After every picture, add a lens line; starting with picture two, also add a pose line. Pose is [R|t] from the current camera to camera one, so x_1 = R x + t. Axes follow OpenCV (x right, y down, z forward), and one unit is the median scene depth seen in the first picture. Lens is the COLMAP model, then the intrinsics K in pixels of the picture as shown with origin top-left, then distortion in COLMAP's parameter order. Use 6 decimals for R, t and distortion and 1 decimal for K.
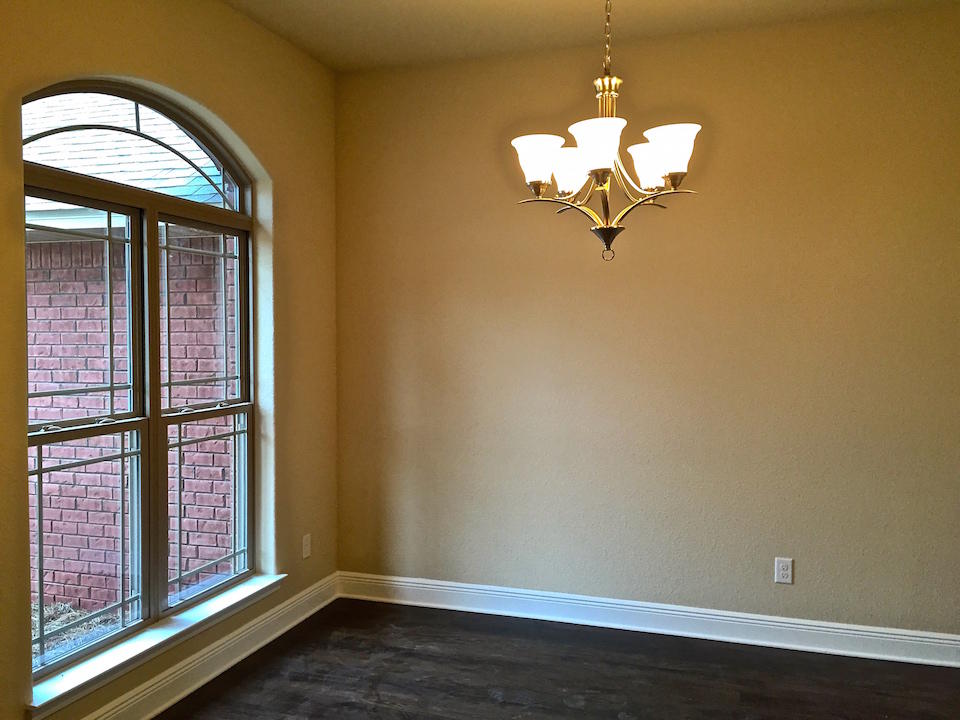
lens RADIAL K [[825.7, 0, 477.2], [0, 825.7, 352.3], [0, 0, 1]] dist [0.059764, -0.059910]
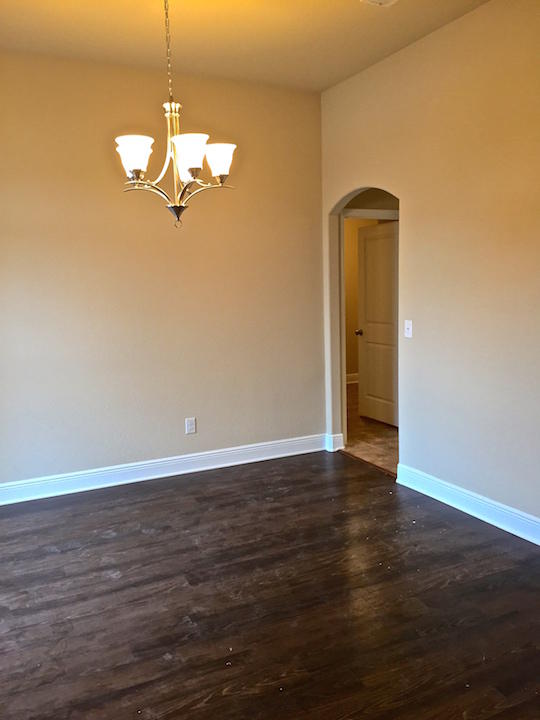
lens RADIAL K [[619.3, 0, 269.2], [0, 619.3, 361.0], [0, 0, 1]] dist [0.059764, -0.059910]
pose [[0.729532, -0.117965, 0.673697, -0.377080], [0.052429, 0.991761, 0.116884, 0.005219], [-0.681934, -0.049949, 0.729706, 0.027479]]
